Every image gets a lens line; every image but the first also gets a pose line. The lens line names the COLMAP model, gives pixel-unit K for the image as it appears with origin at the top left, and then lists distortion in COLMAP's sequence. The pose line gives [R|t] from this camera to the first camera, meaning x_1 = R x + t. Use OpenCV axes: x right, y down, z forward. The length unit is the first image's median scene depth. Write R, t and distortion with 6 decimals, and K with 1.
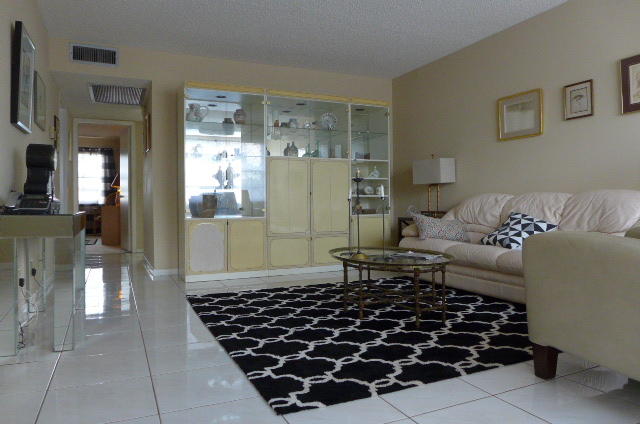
lens RADIAL K [[453.0, 0, 321.3], [0, 453.0, 211.1], [0, 0, 1]] dist [-0.048361, 0.017982]
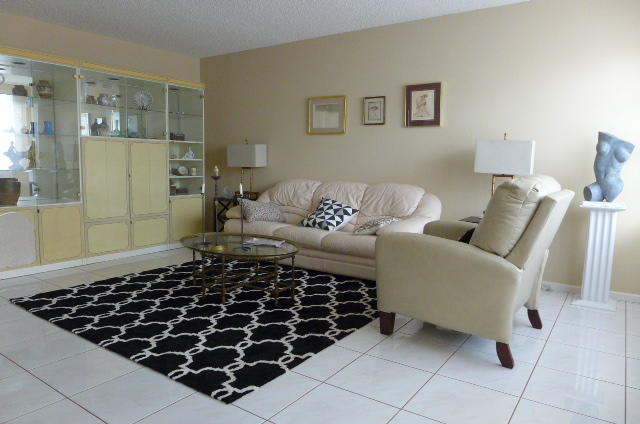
lens RADIAL K [[453.0, 0, 318.3], [0, 453.0, 211.5], [0, 0, 1]] dist [-0.048361, 0.017982]
pose [[0.861219, -0.033981, 0.507096, -0.223568], [-0.016236, 0.995413, 0.094278, -0.081586], [-0.507974, -0.089428, 0.856718, -0.048219]]
